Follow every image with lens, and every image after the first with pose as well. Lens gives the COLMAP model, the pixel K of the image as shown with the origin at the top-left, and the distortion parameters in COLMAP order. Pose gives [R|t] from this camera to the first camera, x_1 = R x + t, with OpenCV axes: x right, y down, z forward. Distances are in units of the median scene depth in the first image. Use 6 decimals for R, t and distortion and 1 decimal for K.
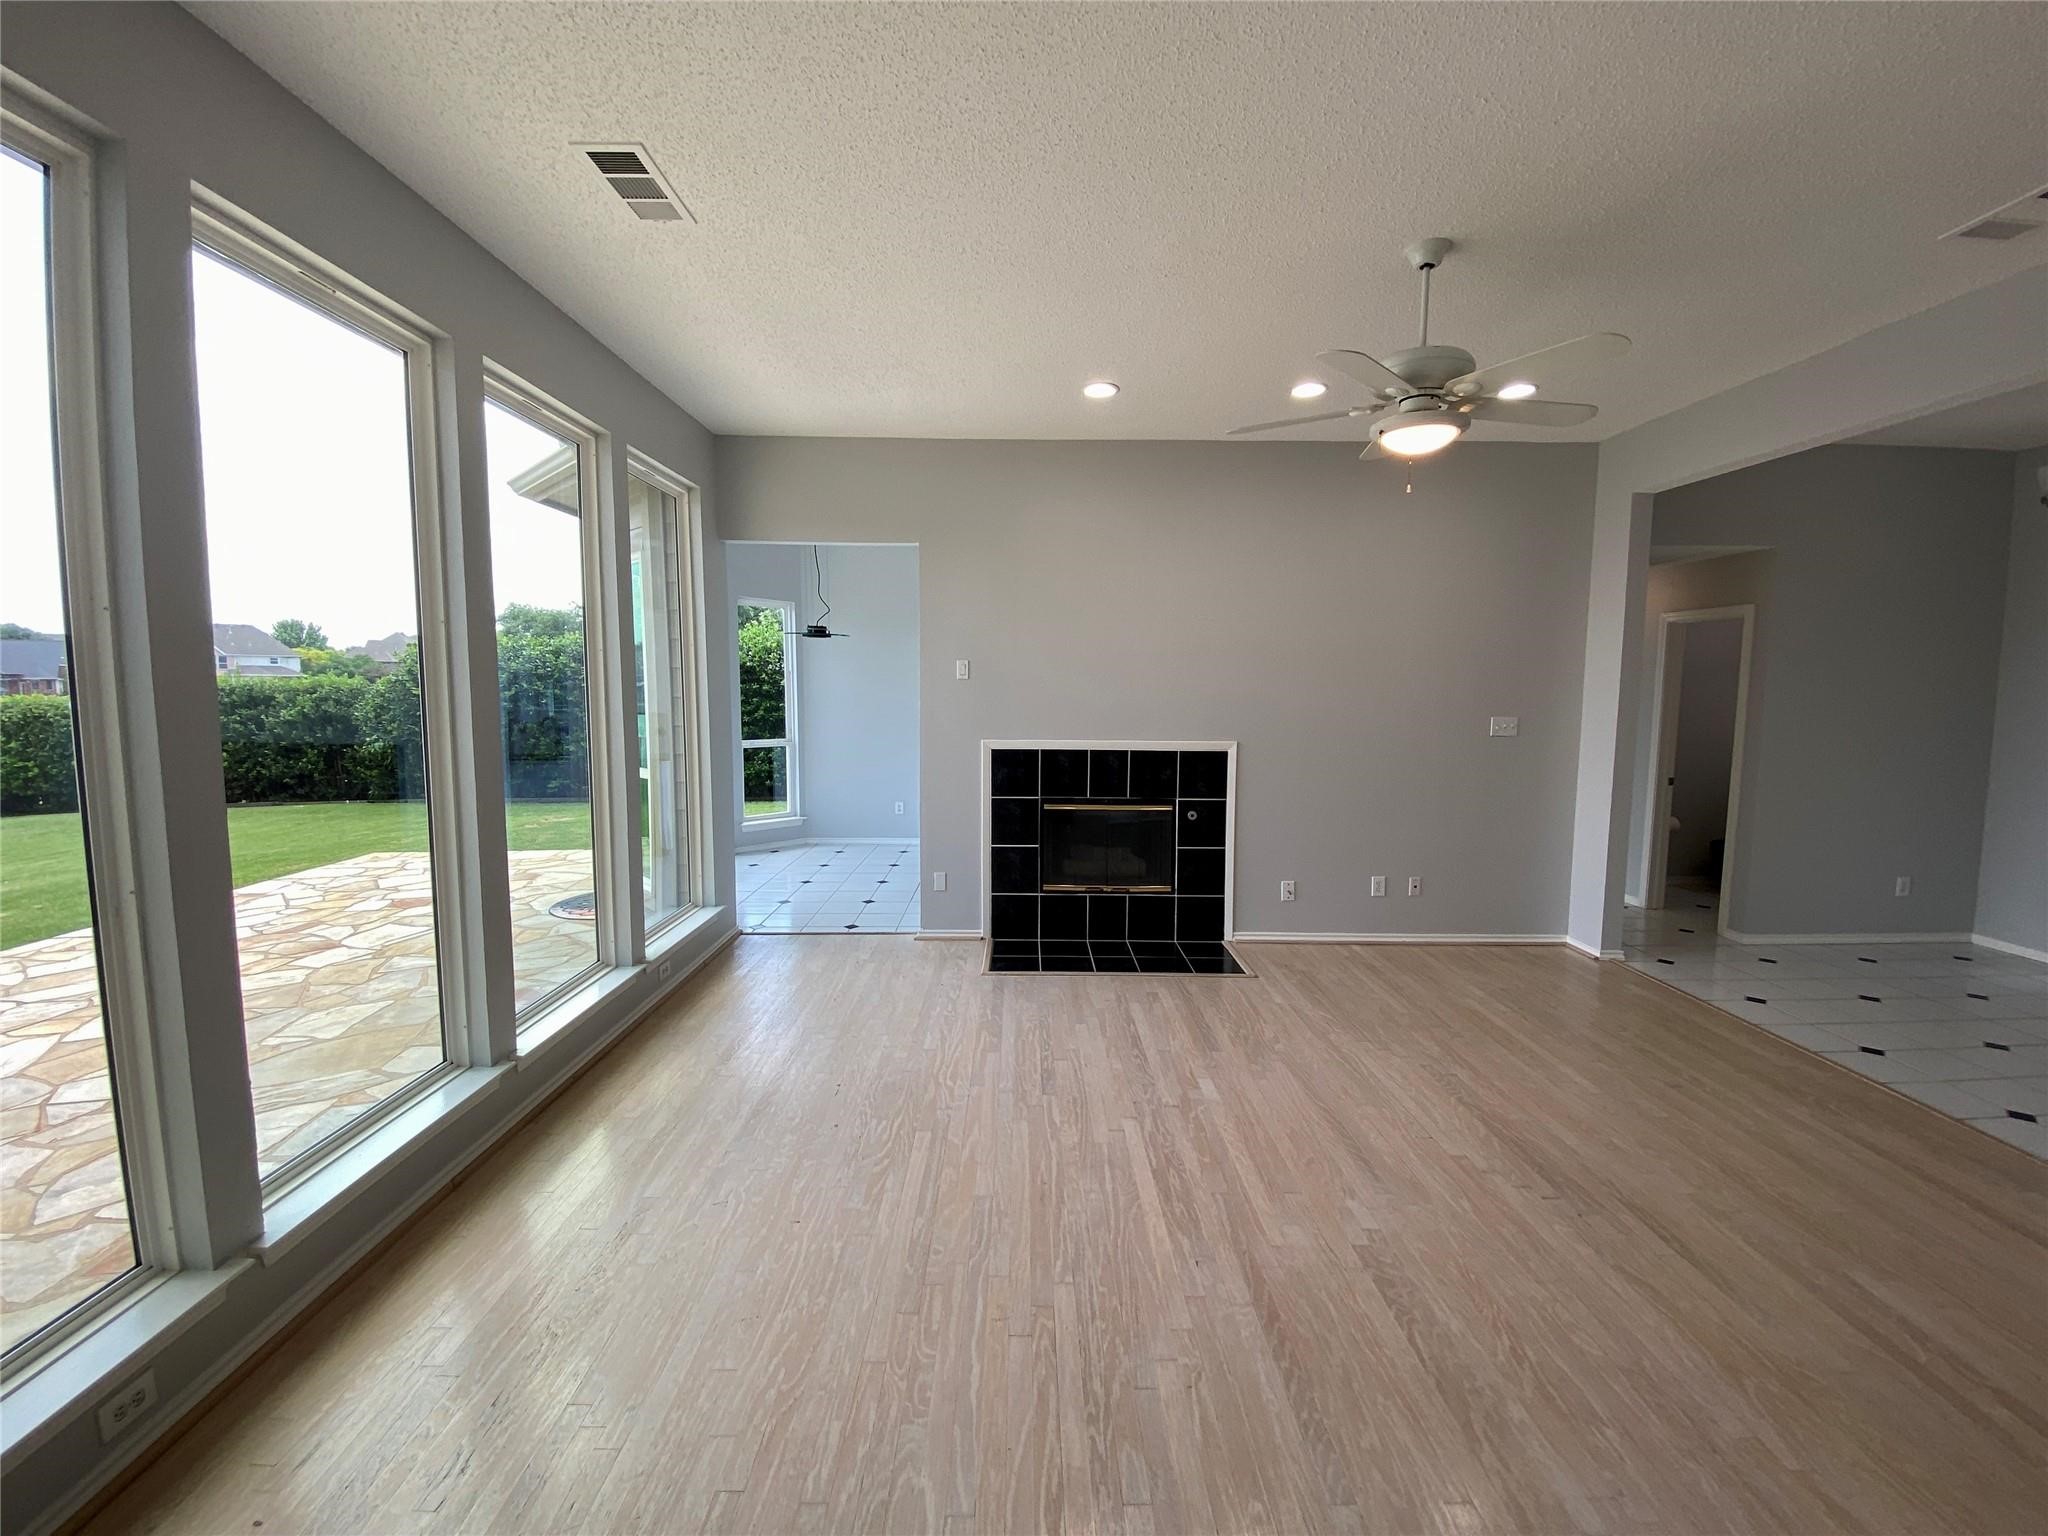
lens RADIAL K [[821.1, 0, 1024.0], [0, 821.1, 768.0], [0, 0, 1]] dist [0.000628, -0.012720]
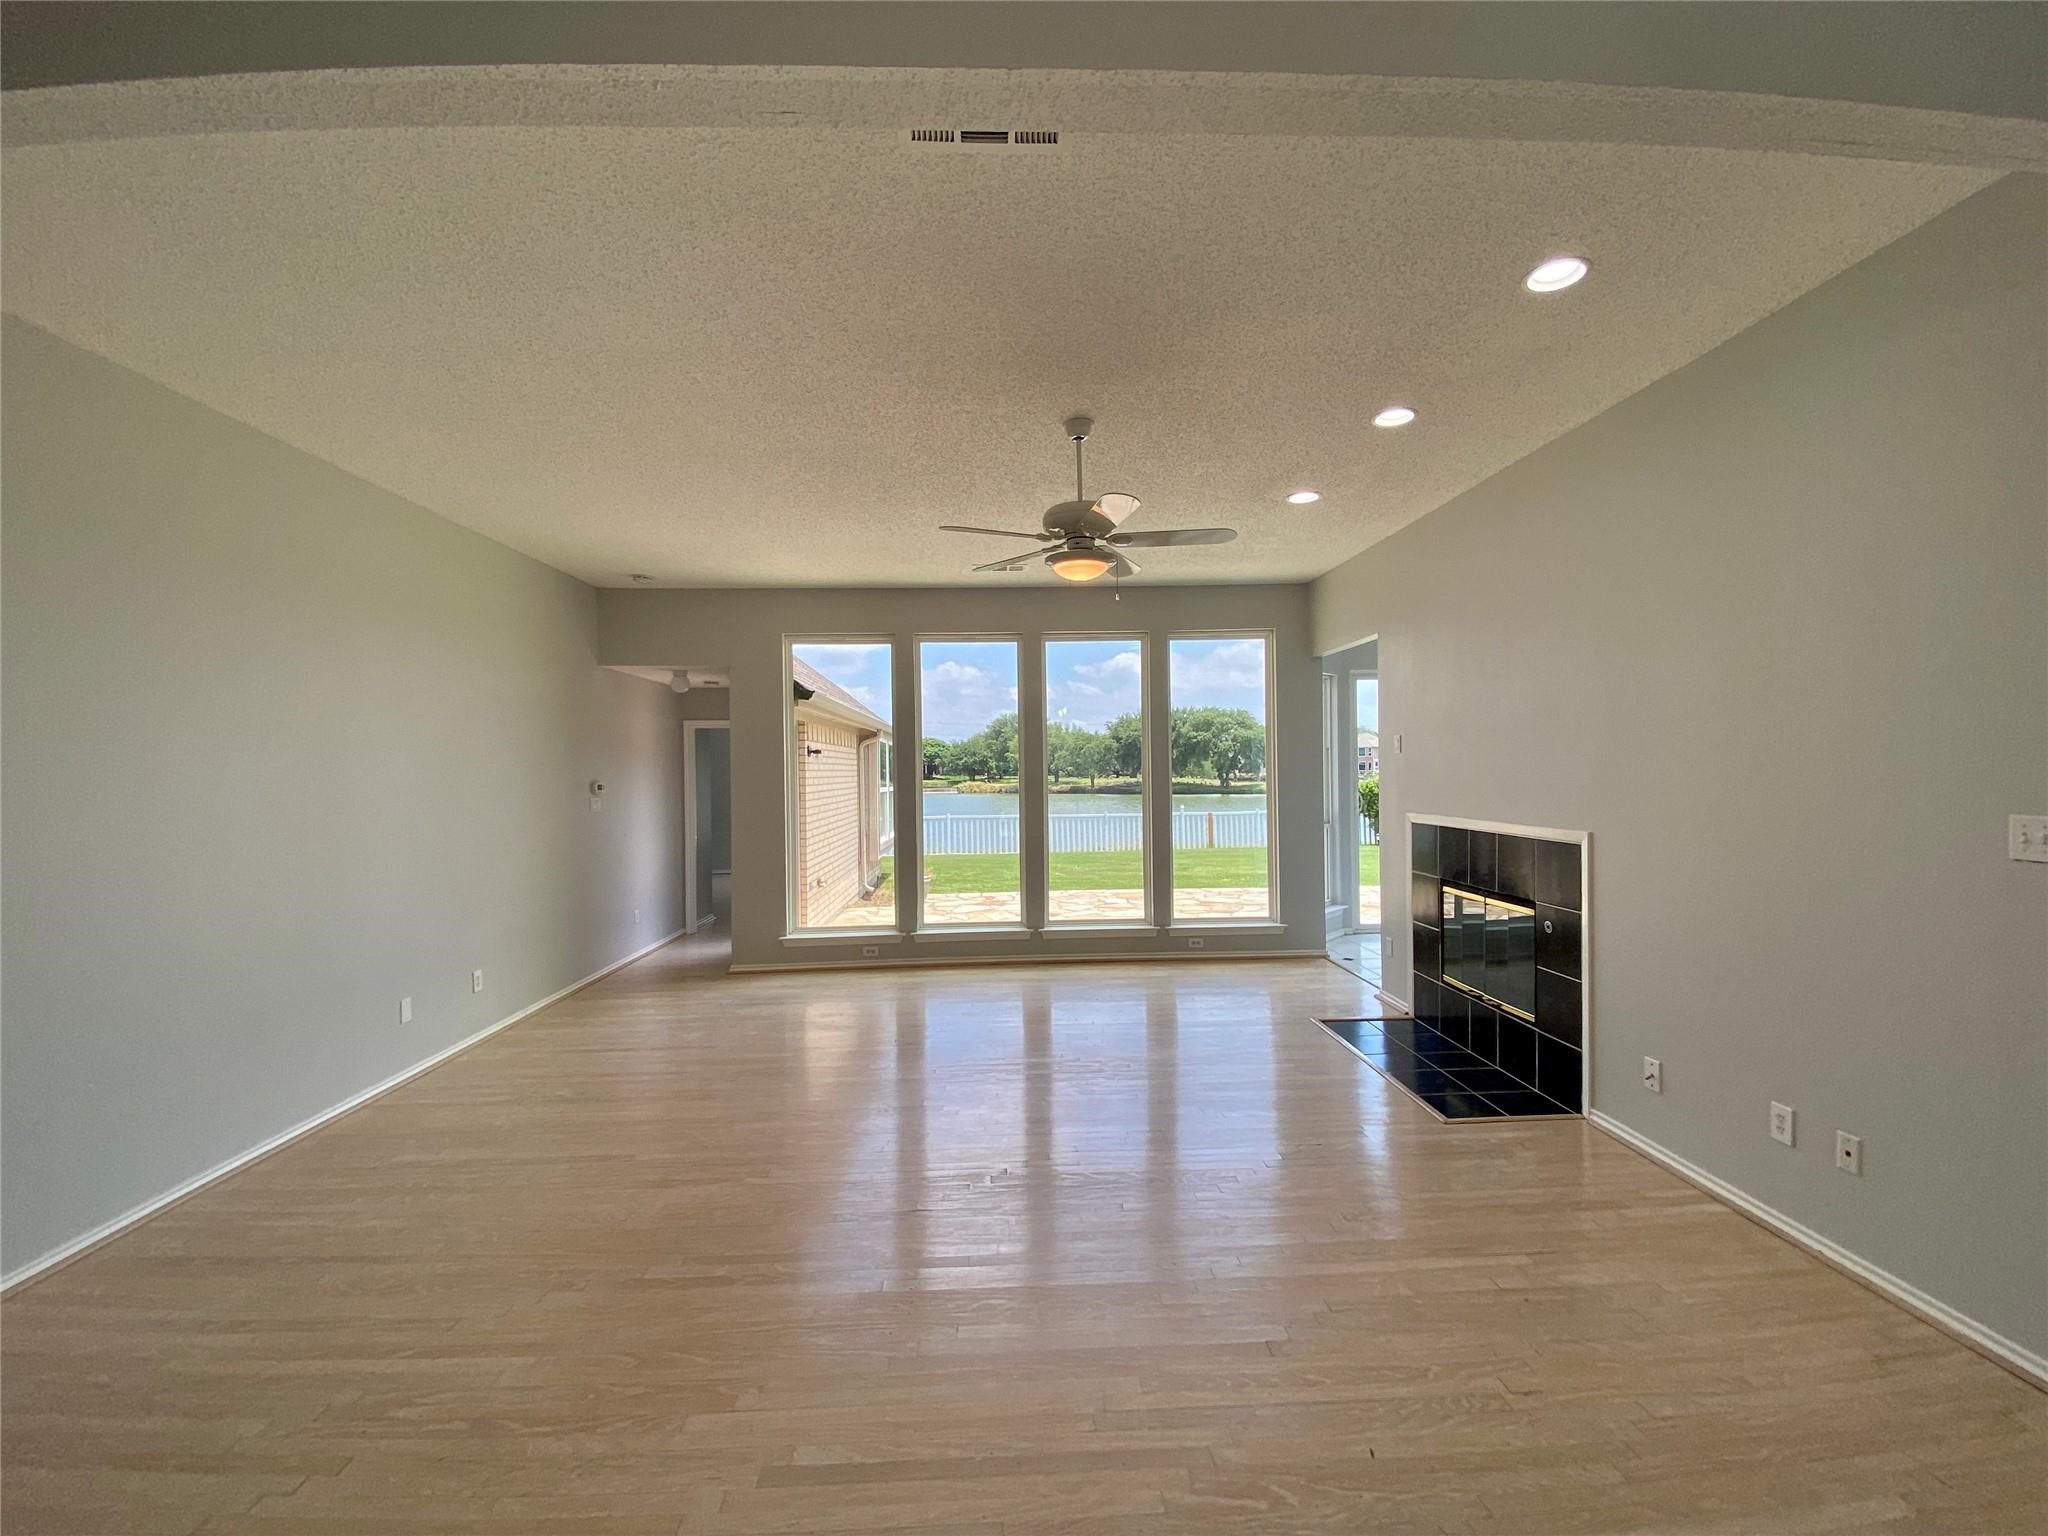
lens RADIAL K [[821.1, 0, 1024.0], [0, 821.1, 768.0], [0, 0, 1]] dist [0.000628, -0.012720]
pose [[0.035276, -0.013287, -0.999289, 0.948232], [-0.074895, 0.997065, -0.015901, -0.040386], [0.996567, 0.075403, 0.034177, 0.481936]]
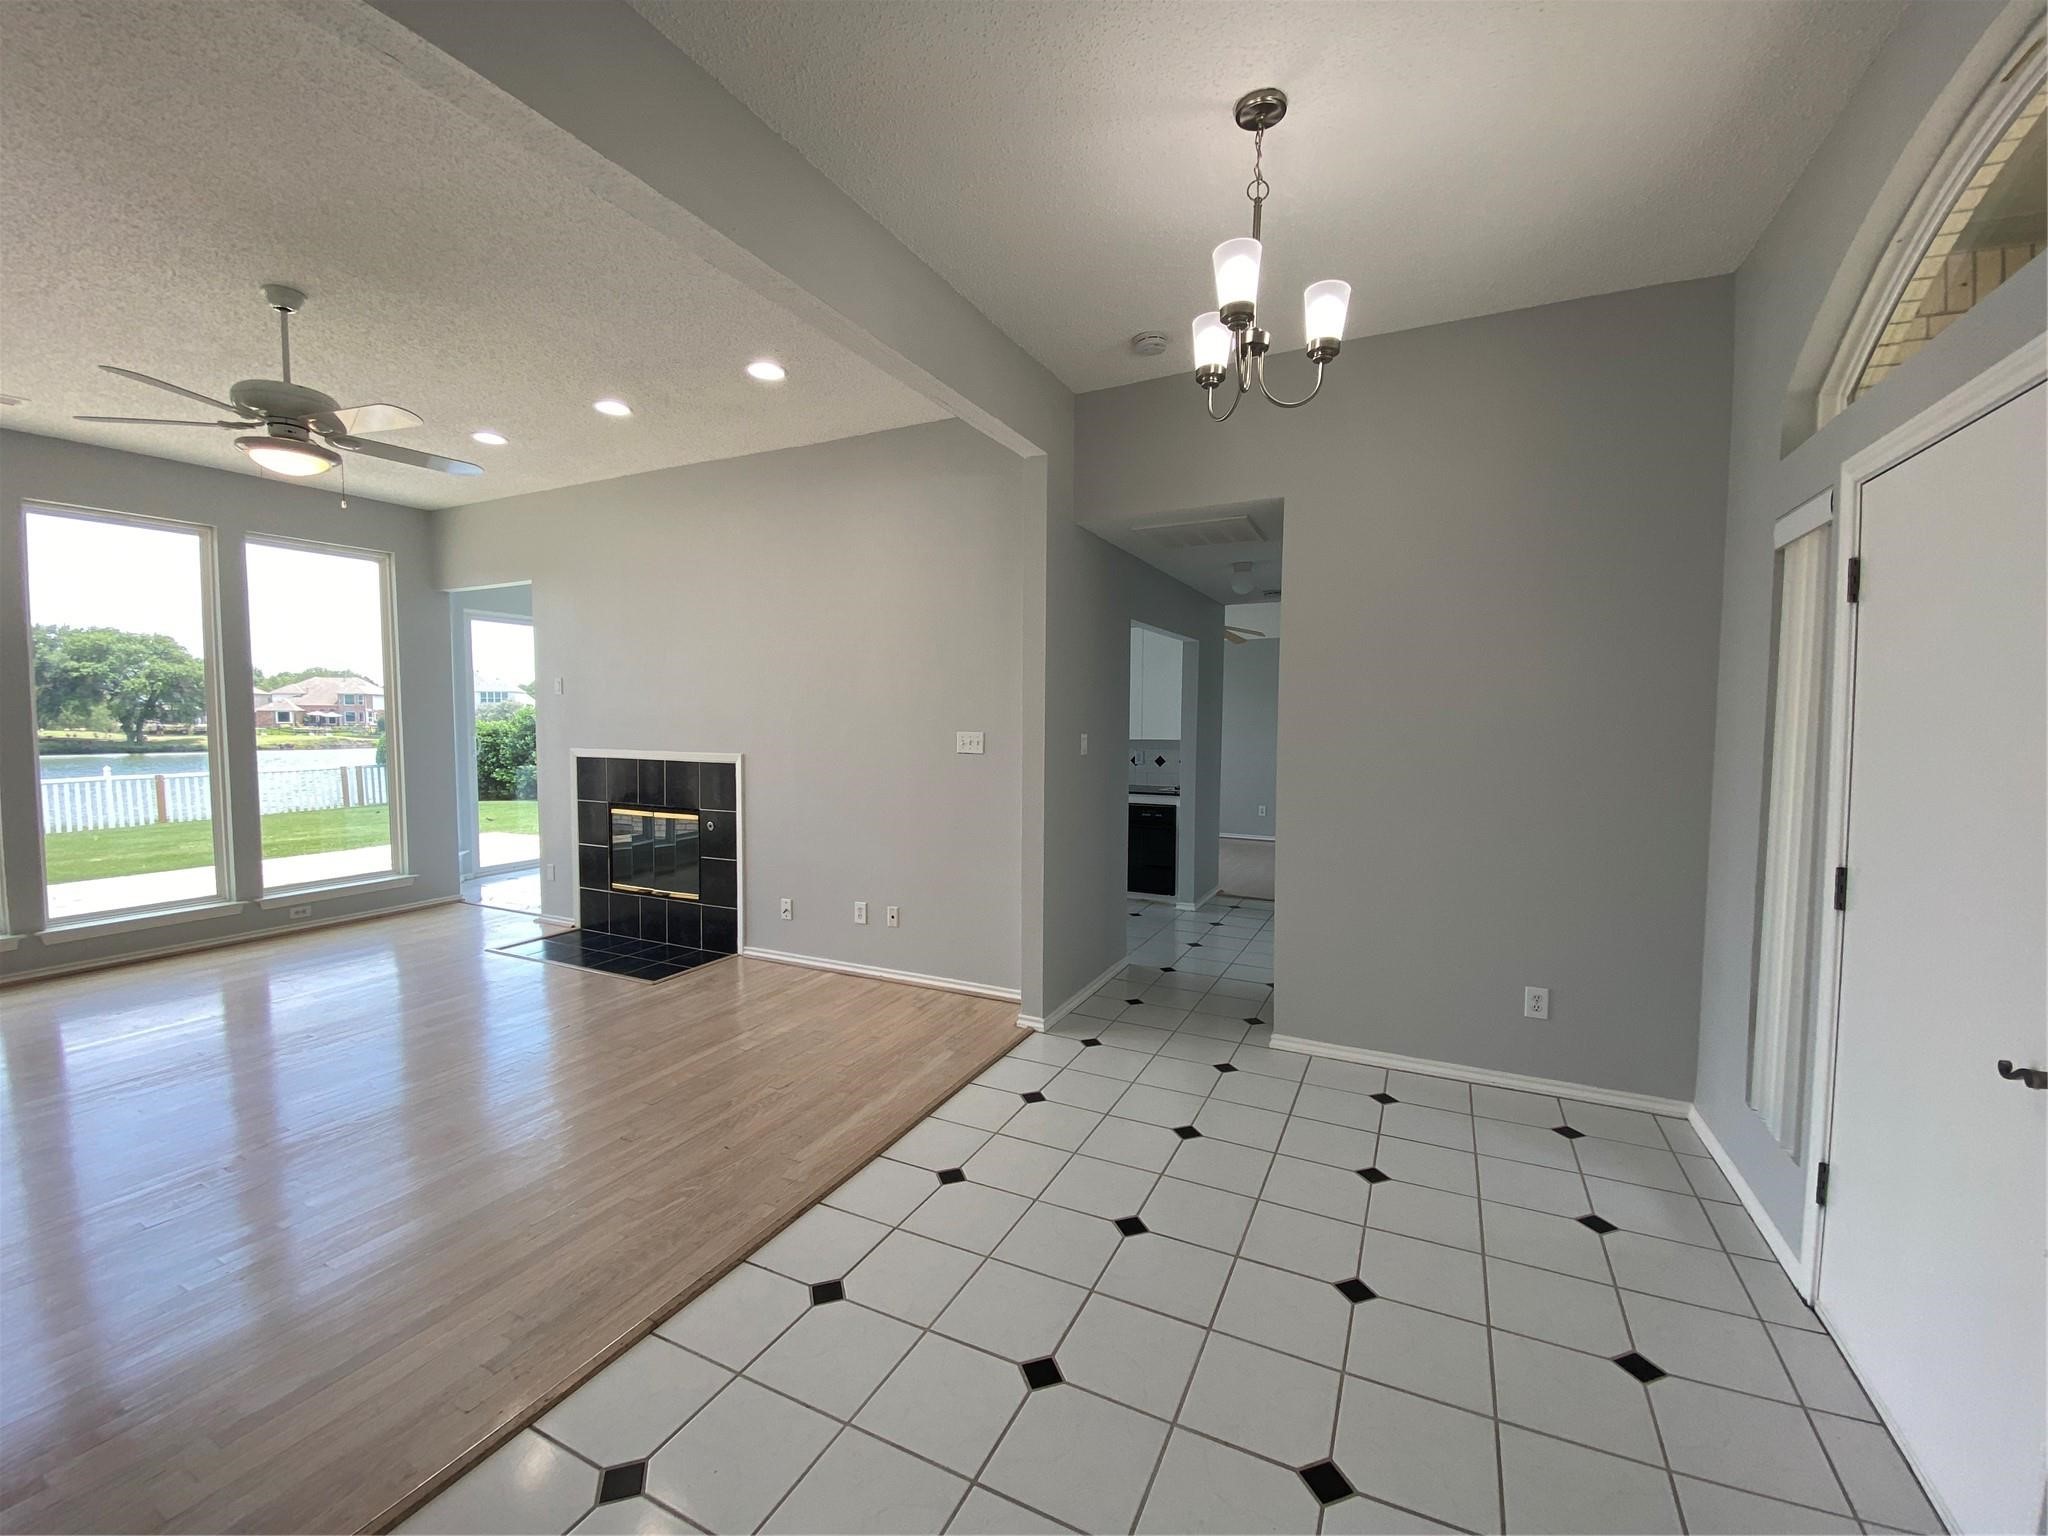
lens RADIAL K [[821.1, 0, 1024.0], [0, 821.1, 768.0], [0, 0, 1]] dist [0.000628, -0.012720]
pose [[0.899818, 0.019921, -0.435810, 1.008109], [-0.034353, 0.999090, -0.025260, -0.002422], [0.434910, 0.037701, 0.899684, 0.241568]]
